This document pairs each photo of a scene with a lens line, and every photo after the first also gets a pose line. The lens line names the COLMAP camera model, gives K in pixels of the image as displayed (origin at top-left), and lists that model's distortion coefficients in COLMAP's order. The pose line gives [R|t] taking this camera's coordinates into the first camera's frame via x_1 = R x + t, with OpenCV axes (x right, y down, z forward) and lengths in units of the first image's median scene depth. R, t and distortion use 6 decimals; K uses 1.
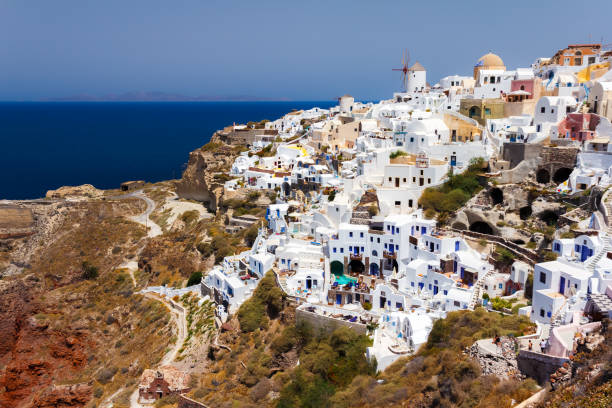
lens RADIAL K [[560.7, 0, 319.5], [0, 560.7, 205.3], [0, 0, 1]] dist [0.037084, -0.025607]
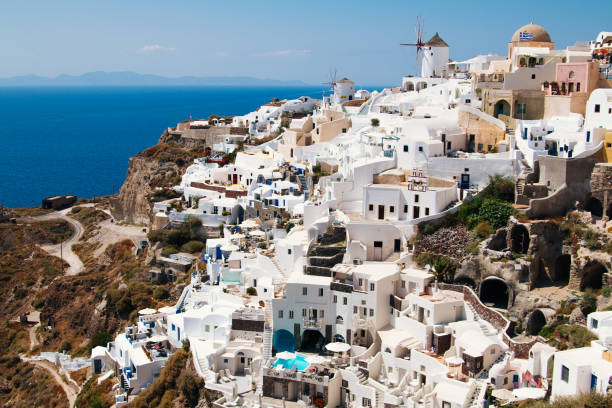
lens RADIAL K [[771.5, 0, 319.2], [0, 771.5, 227.8], [0, 0, 1]] dist [-0.086985, 0.000000]
pose [[0.999547, 0.015765, -0.025637, 0.075598], [-0.015781, 0.999875, -0.000441, -0.017848], [0.025627, 0.000845, 0.999671, 0.072146]]
